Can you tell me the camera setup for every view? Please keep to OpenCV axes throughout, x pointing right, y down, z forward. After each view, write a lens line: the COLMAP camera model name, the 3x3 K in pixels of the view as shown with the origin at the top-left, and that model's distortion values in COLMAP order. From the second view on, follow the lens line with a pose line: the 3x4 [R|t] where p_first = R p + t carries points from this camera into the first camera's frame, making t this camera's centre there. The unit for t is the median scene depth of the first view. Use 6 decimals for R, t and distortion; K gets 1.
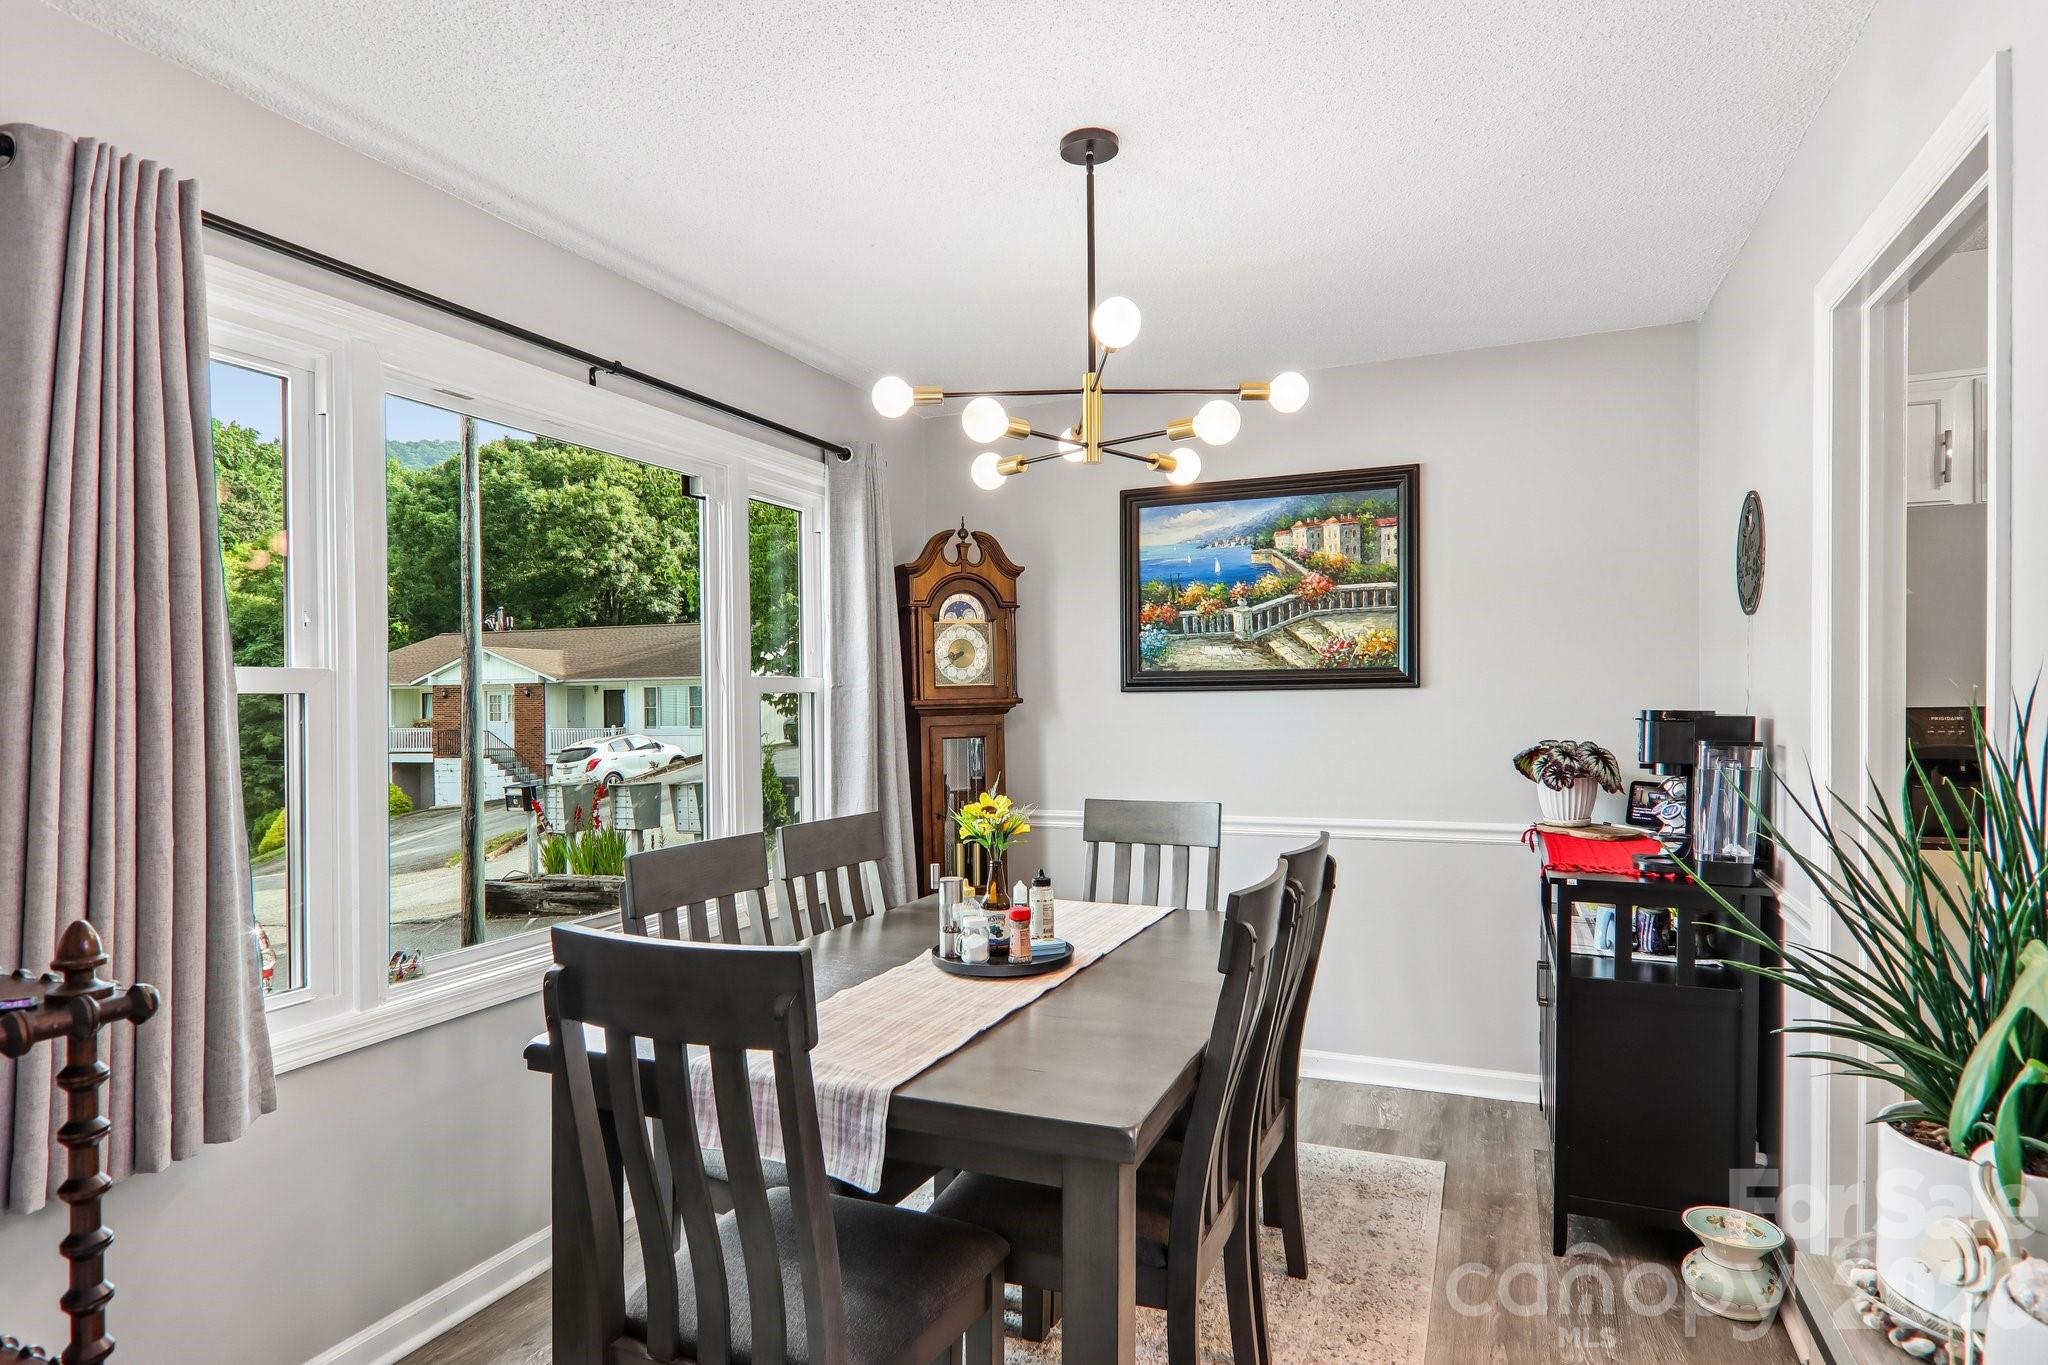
lens RADIAL K [[1134.8, 0, 1026.7], [0, 1134.8, 703.8], [0, 0, 1]] dist [0.005560, -0.020654]
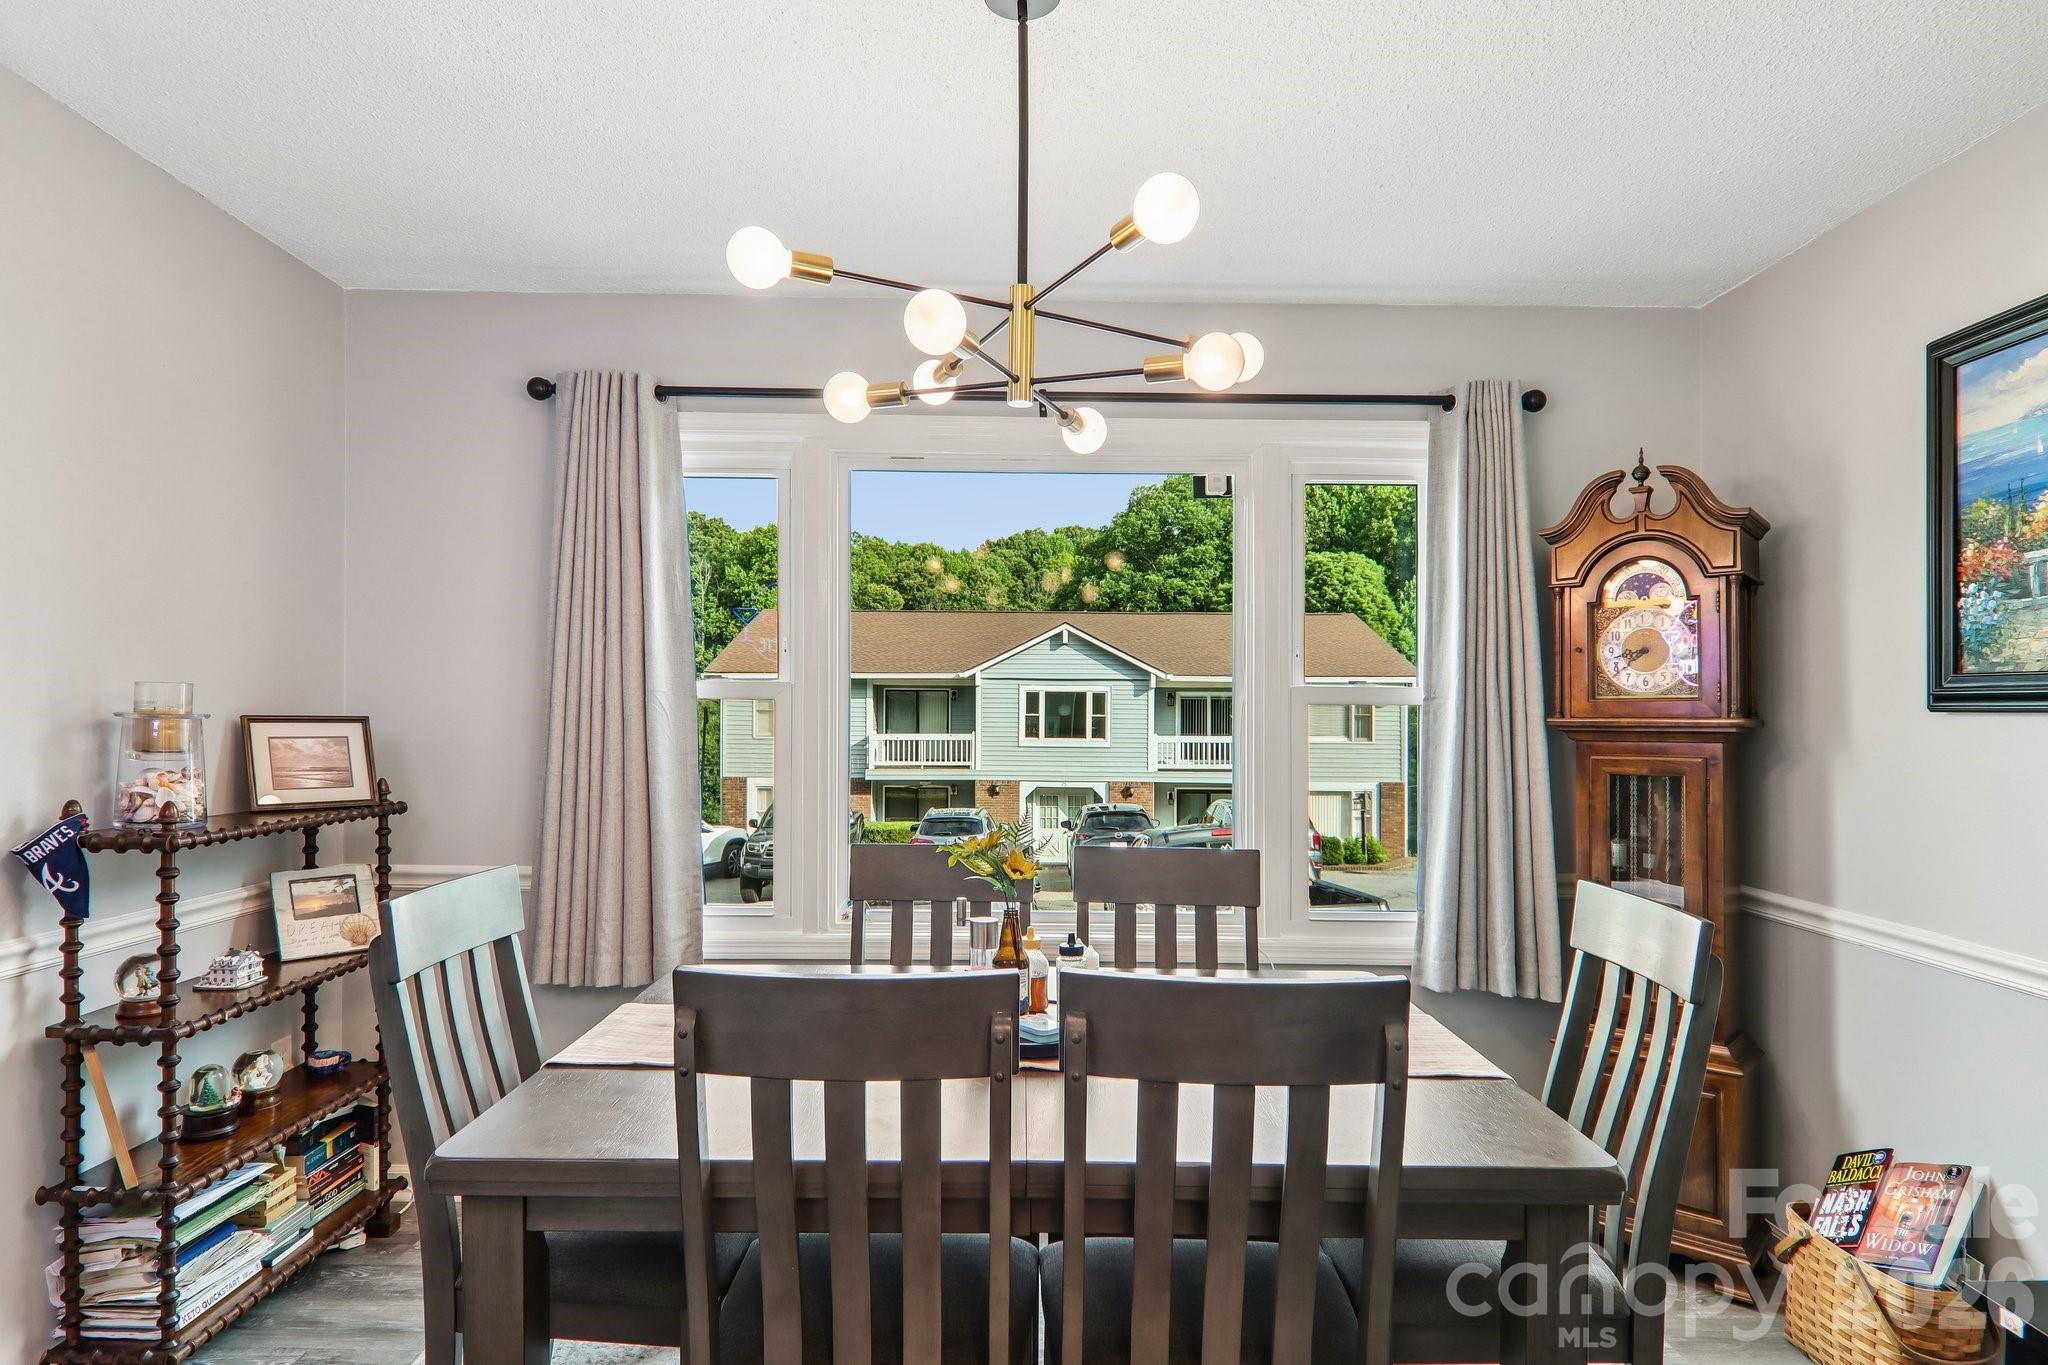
lens RADIAL K [[1144.8, 0, 1032.1], [0, 1144.8, 693.6], [0, 0, 1]] dist [0.011777, -0.020602]
pose [[0.401511, 0.002269, -0.915851, 0.421768], [-0.016383, 0.999855, -0.004705, -0.009359], [0.915708, 0.016894, 0.401490, 0.393715]]
